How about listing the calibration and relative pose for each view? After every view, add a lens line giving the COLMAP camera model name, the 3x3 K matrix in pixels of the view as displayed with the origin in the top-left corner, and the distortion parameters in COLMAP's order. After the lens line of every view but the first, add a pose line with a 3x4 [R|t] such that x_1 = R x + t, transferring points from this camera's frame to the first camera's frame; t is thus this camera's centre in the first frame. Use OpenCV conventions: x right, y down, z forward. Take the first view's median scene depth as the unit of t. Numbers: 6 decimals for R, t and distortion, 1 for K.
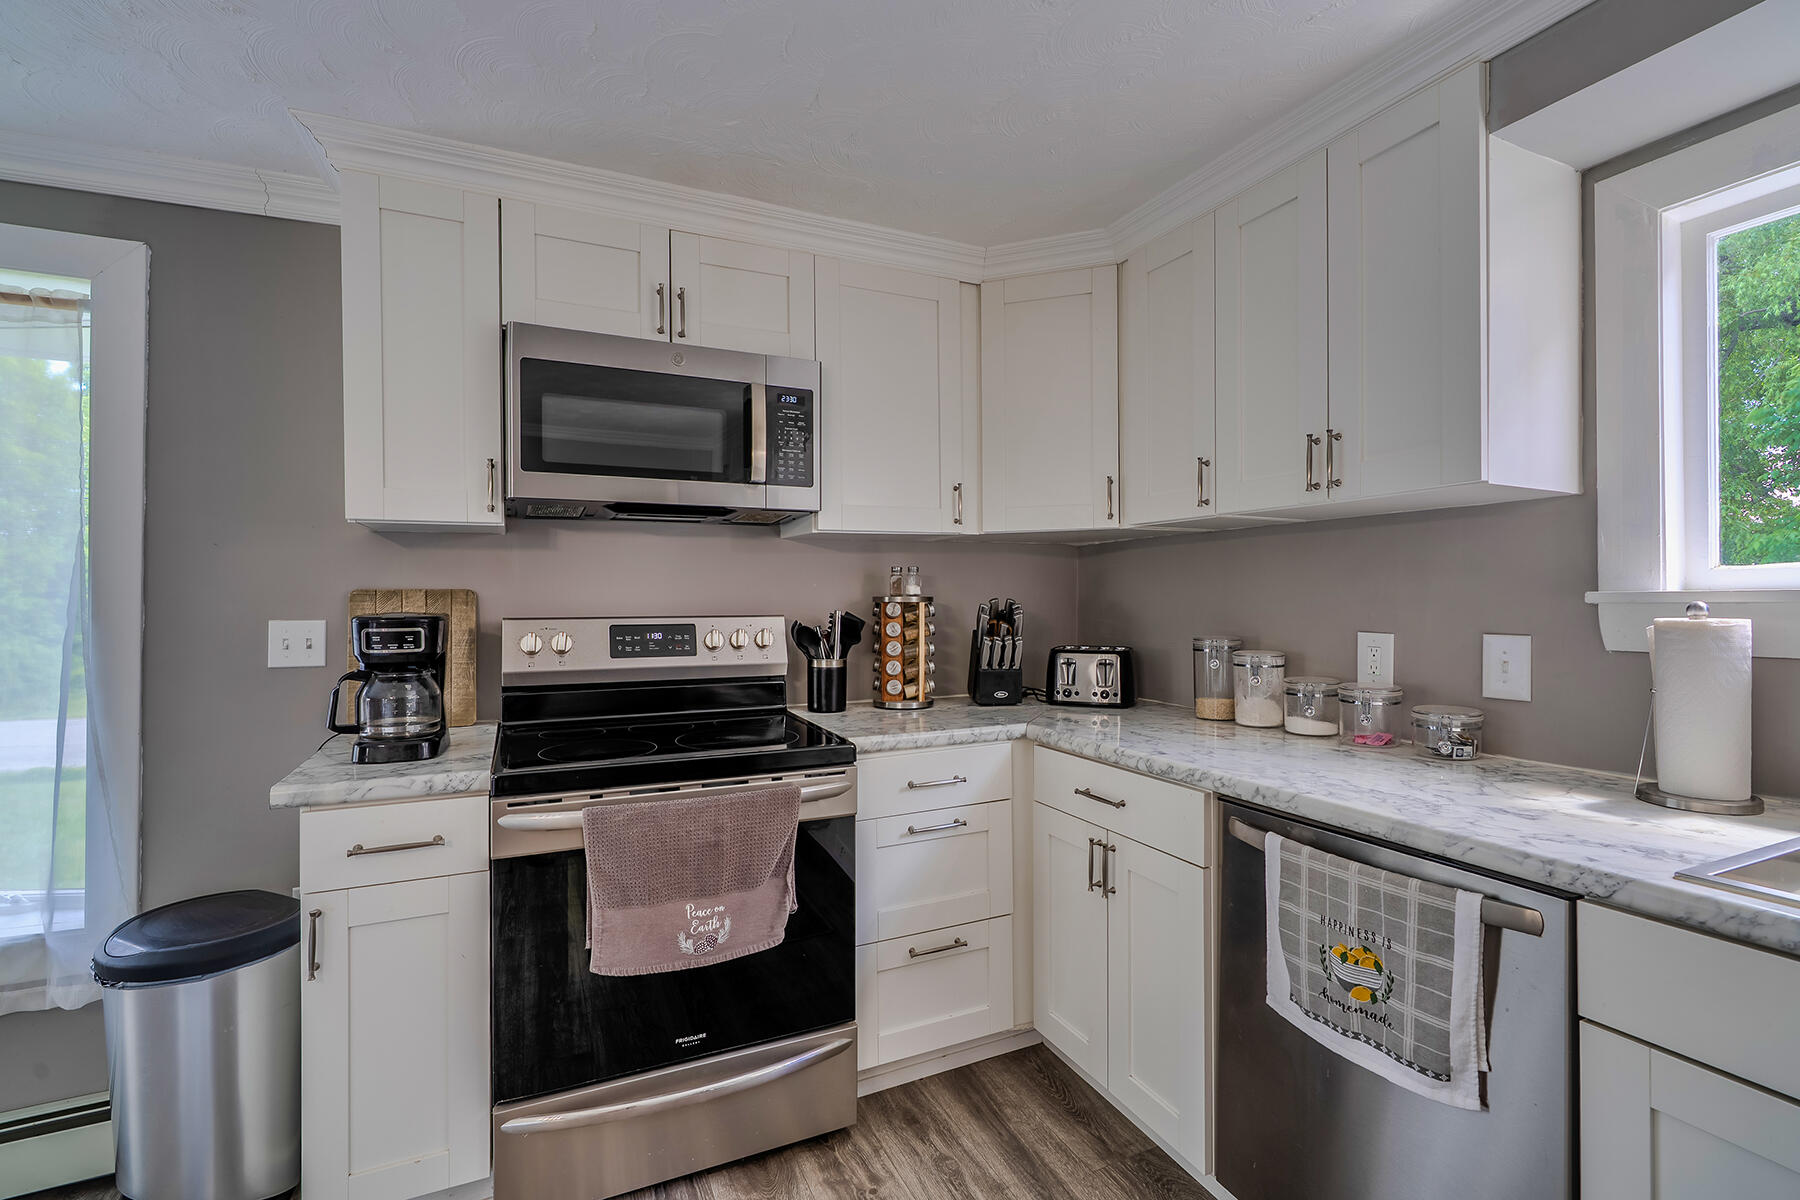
lens RADIAL K [[808.2, 0, 903.0], [0, 808.2, 595.1], [0, 0, 1]] dist [-0.002292, 0.000450]
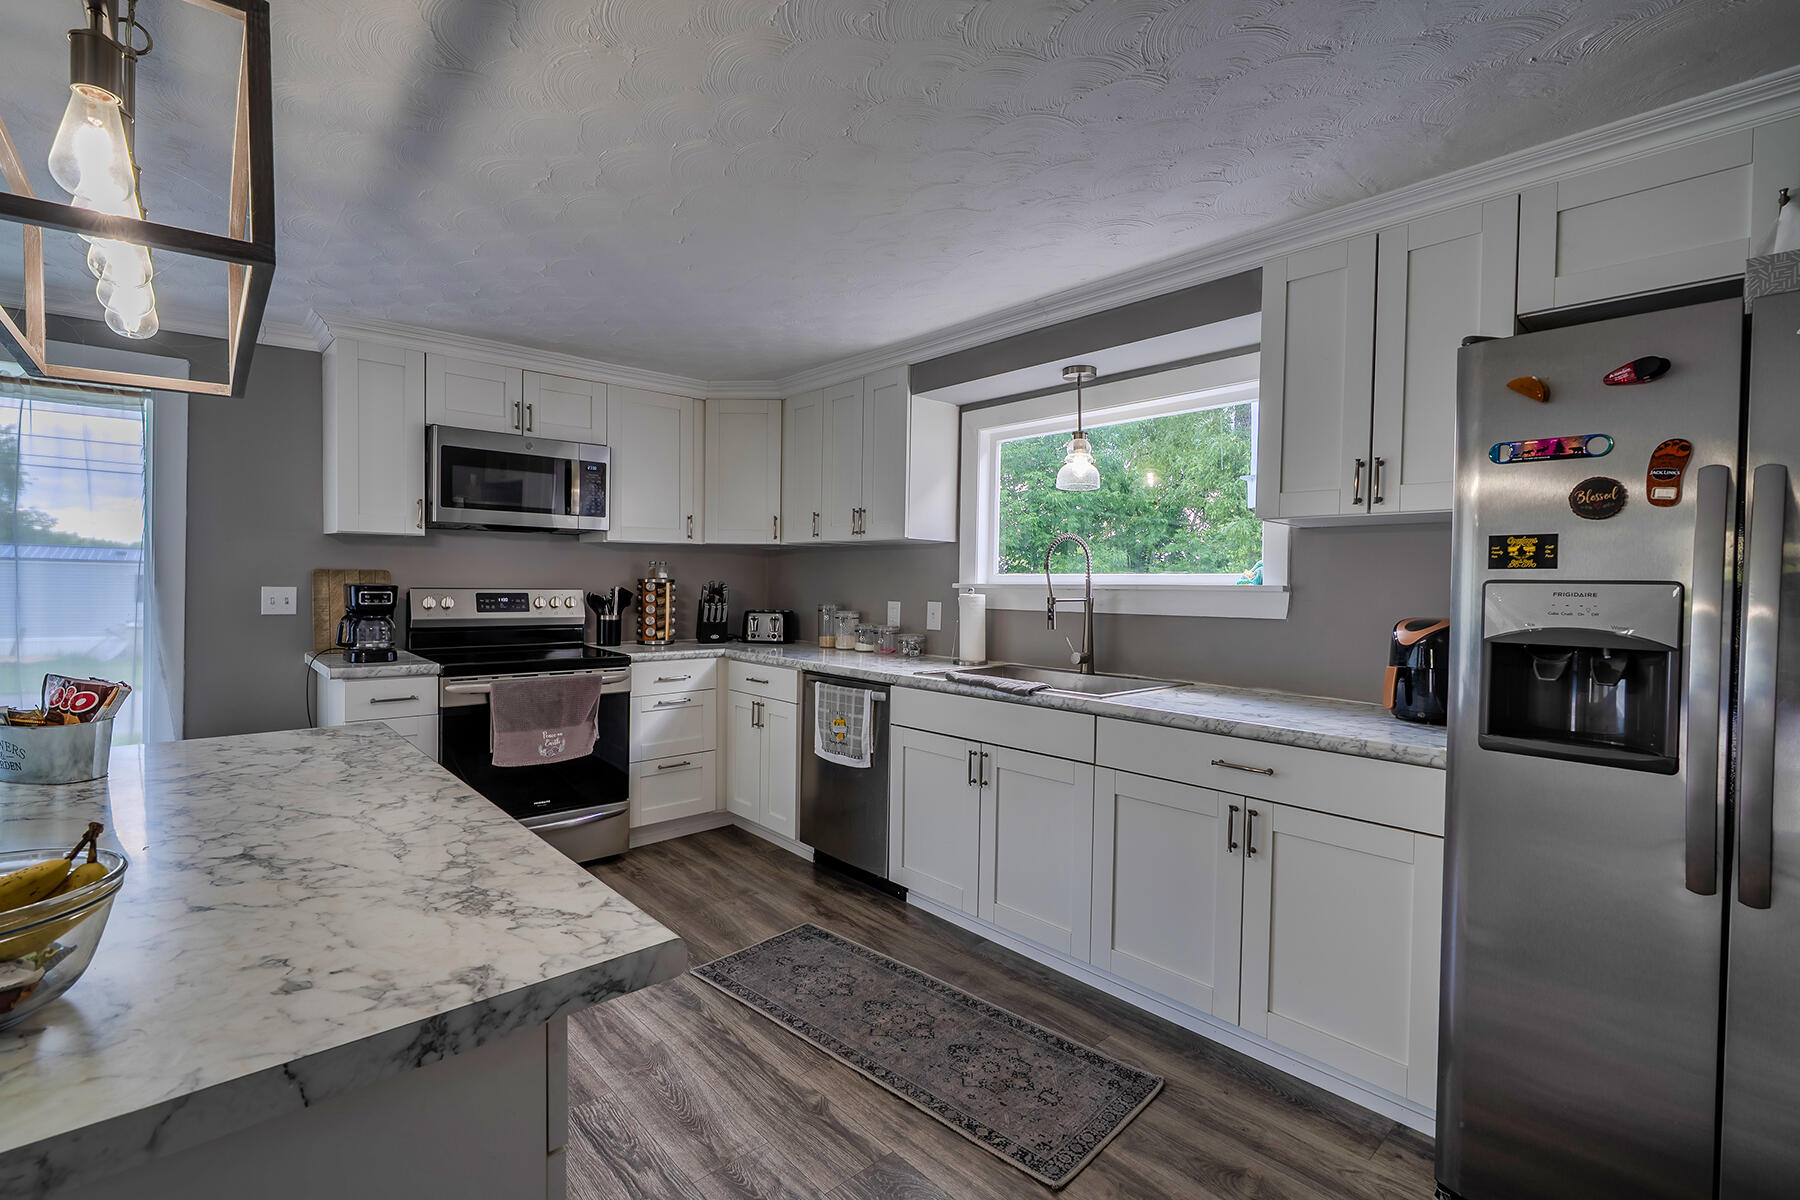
lens RADIAL K [[808.2, 0, 903.0], [0, 808.2, 595.1], [0, 0, 1]] dist [-0.002292, 0.000450]
pose [[0.953941, 0.013451, 0.299691, -0.016589], [-0.020400, 0.999590, 0.020070, -0.010728], [-0.299299, -0.025259, 0.953825, -0.914211]]
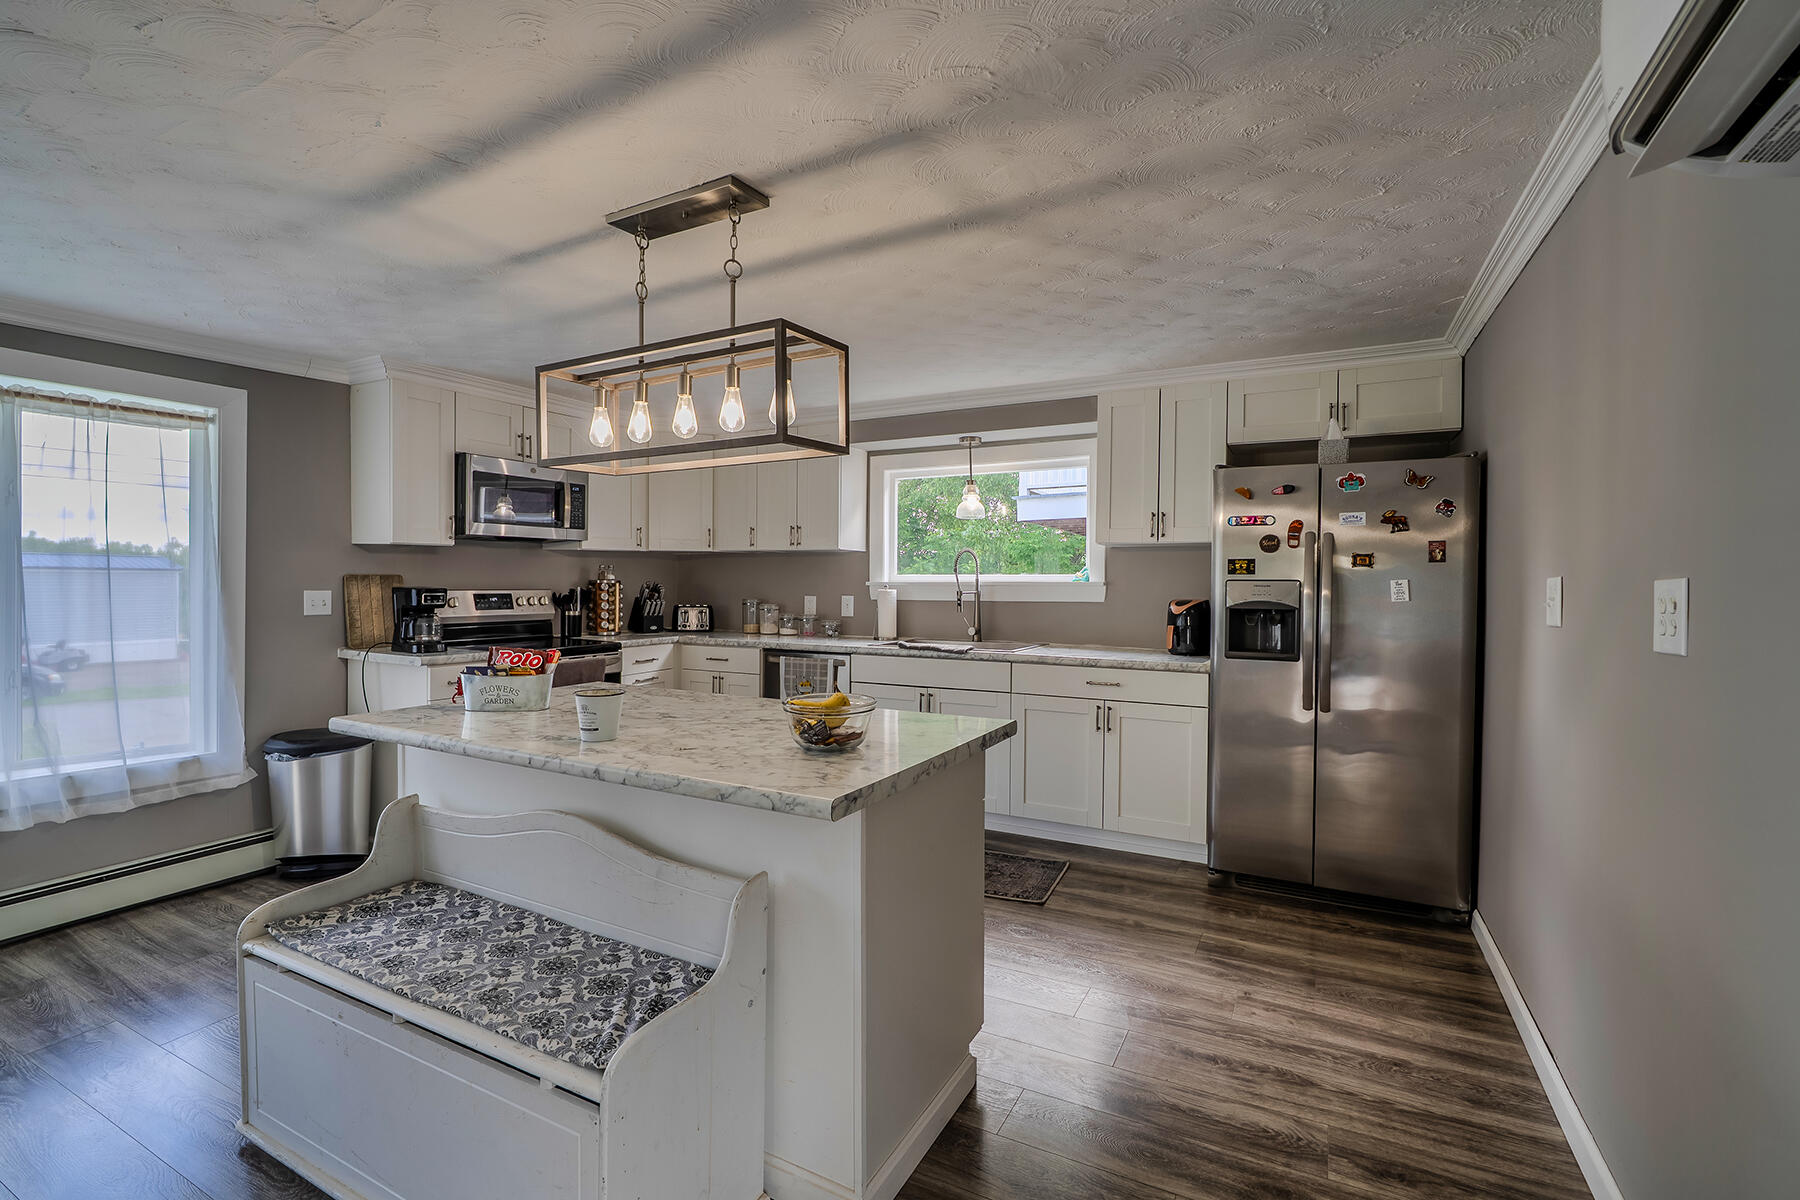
lens RADIAL K [[799.6, 0, 906.6], [0, 799.6, 595.5], [0, 0, 1]] dist [-0.011799, 0.000147]
pose [[0.796534, -0.001999, 0.604591, -0.721171], [-0.013462, 0.999688, 0.021042, -0.014168], [-0.604444, -0.024900, 0.796258, -1.231383]]
